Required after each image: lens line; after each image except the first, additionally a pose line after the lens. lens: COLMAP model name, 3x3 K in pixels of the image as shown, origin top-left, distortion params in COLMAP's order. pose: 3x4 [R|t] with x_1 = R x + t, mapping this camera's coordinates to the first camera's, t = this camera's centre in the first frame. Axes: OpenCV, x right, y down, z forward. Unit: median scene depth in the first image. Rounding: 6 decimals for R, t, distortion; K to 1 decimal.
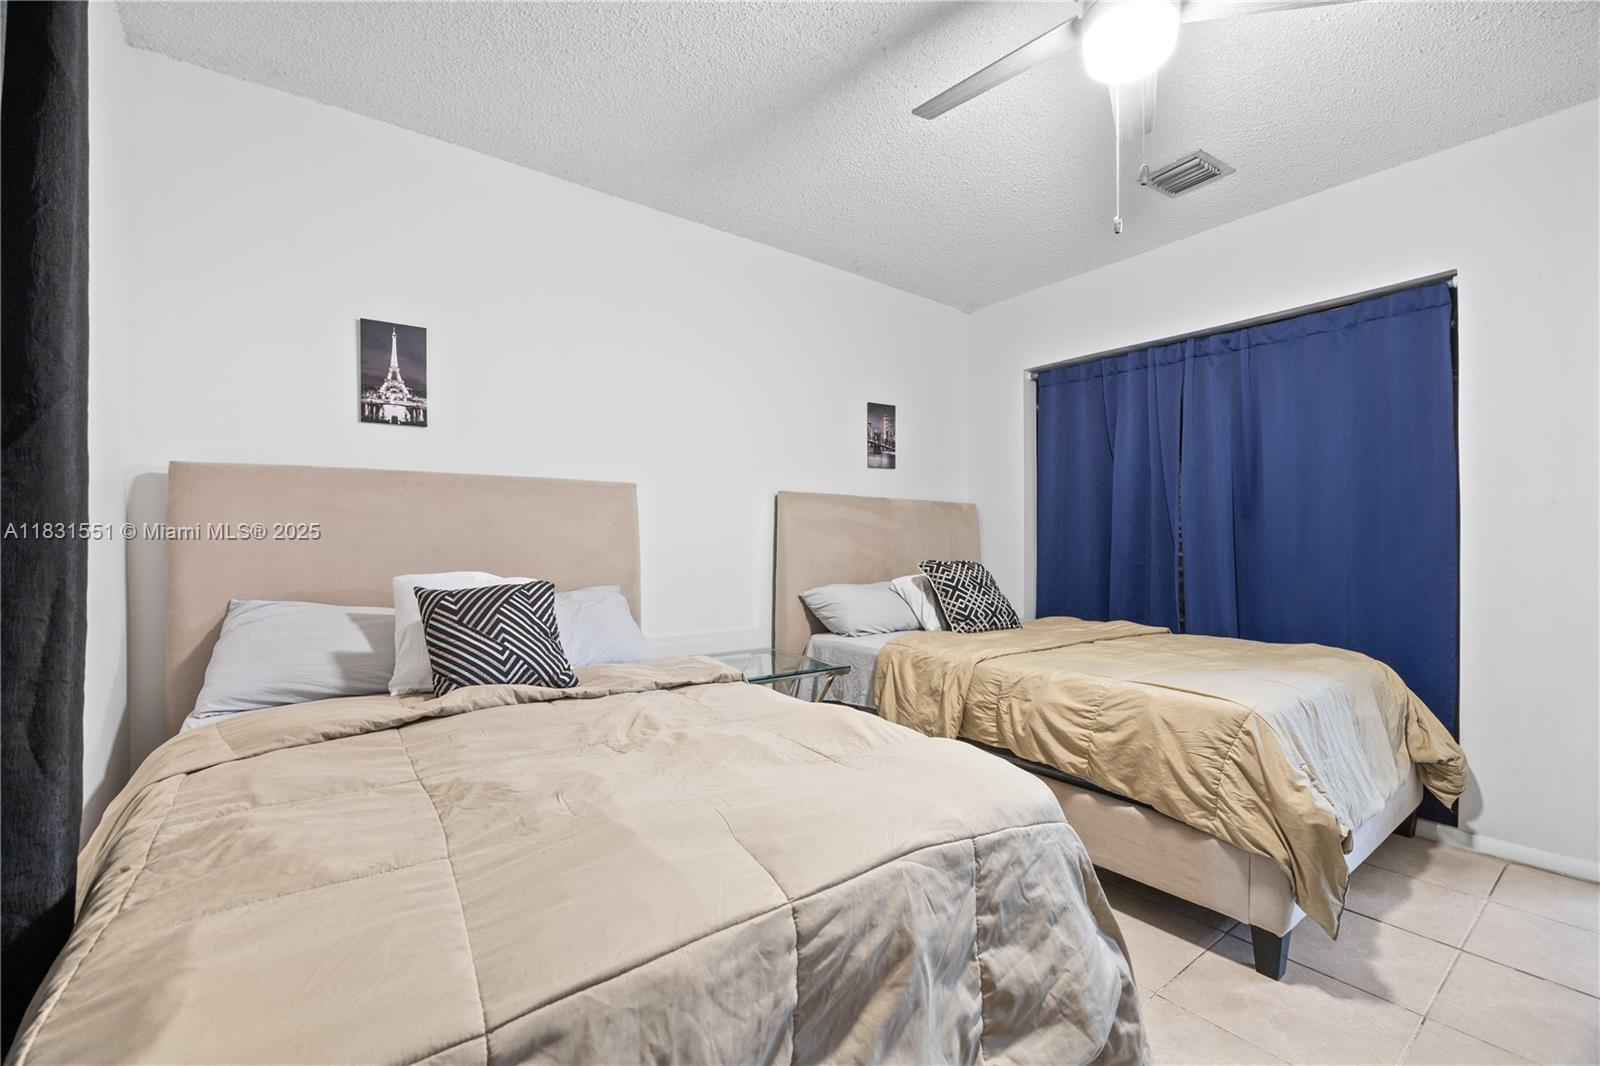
lens RADIAL K [[666.1, 0, 795.5], [0, 666.1, 538.4], [0, 0, 1]] dist [-0.012751, 0.000742]
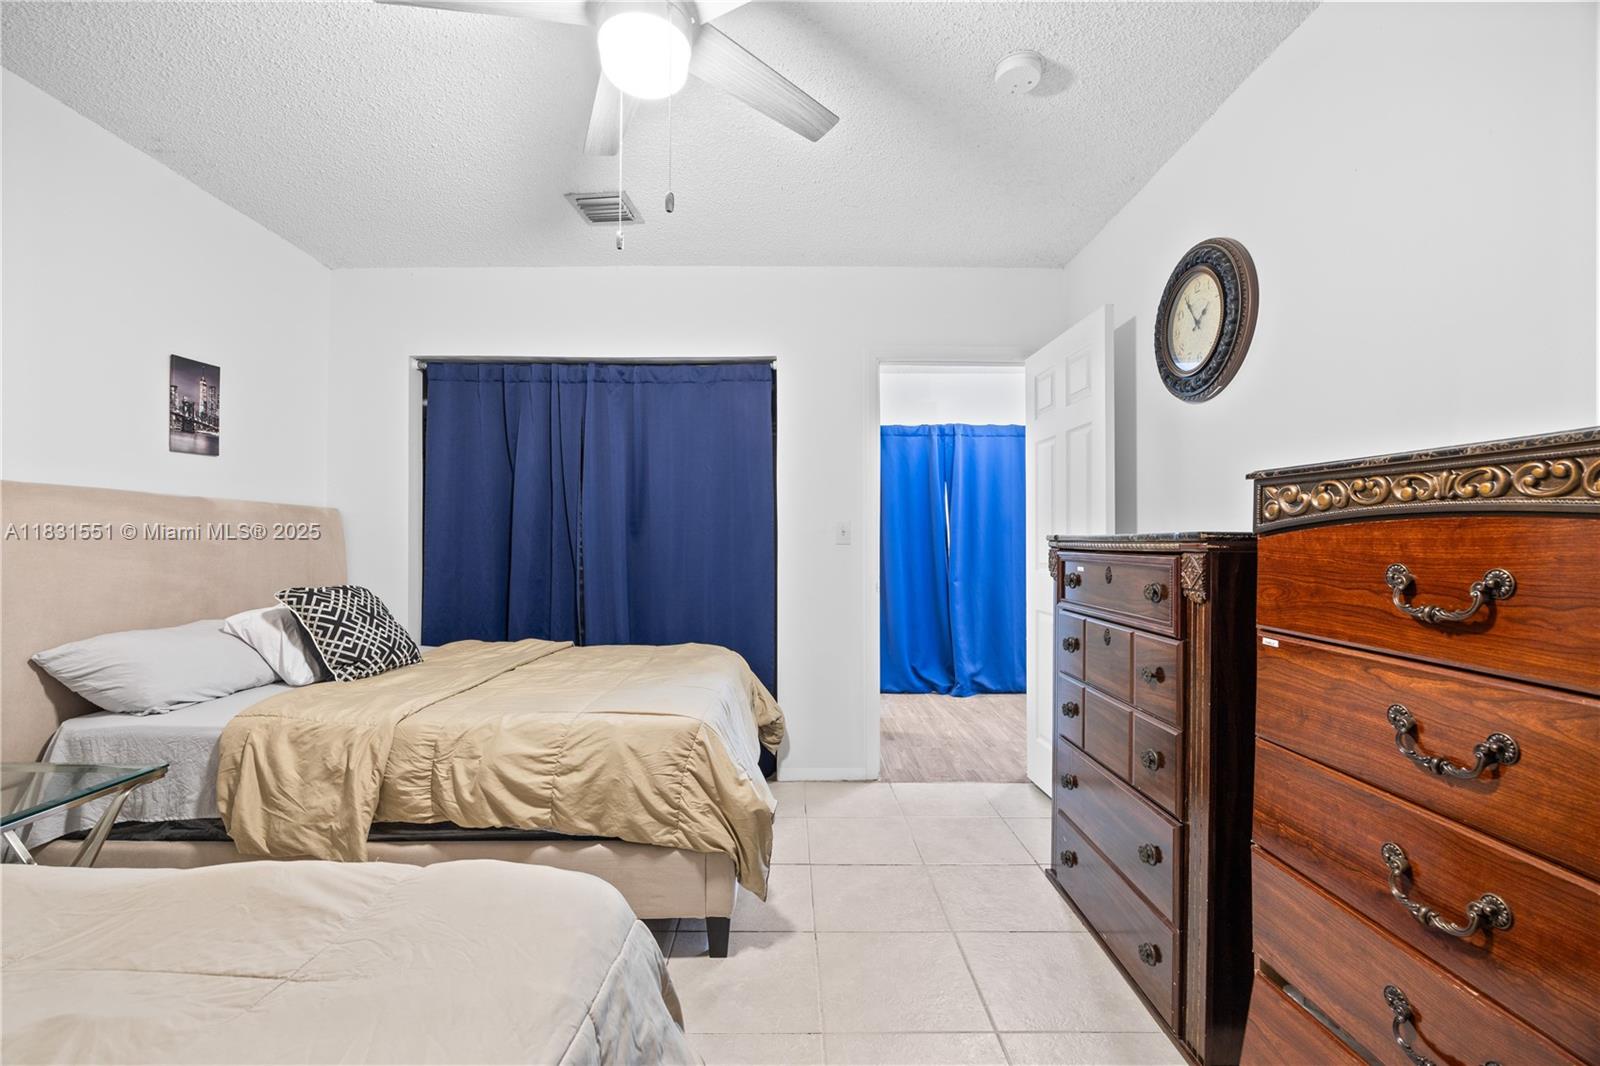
lens RADIAL K [[666.1, 0, 798.4], [0, 666.1, 535.1], [0, 0, 1]] dist [-0.012751, 0.000742]
pose [[0.593796, 0.007896, 0.804577, -0.066302], [-0.004103, 0.999969, -0.006785, -0.026534], [-0.804605, 0.000728, 0.593810, 0.127234]]
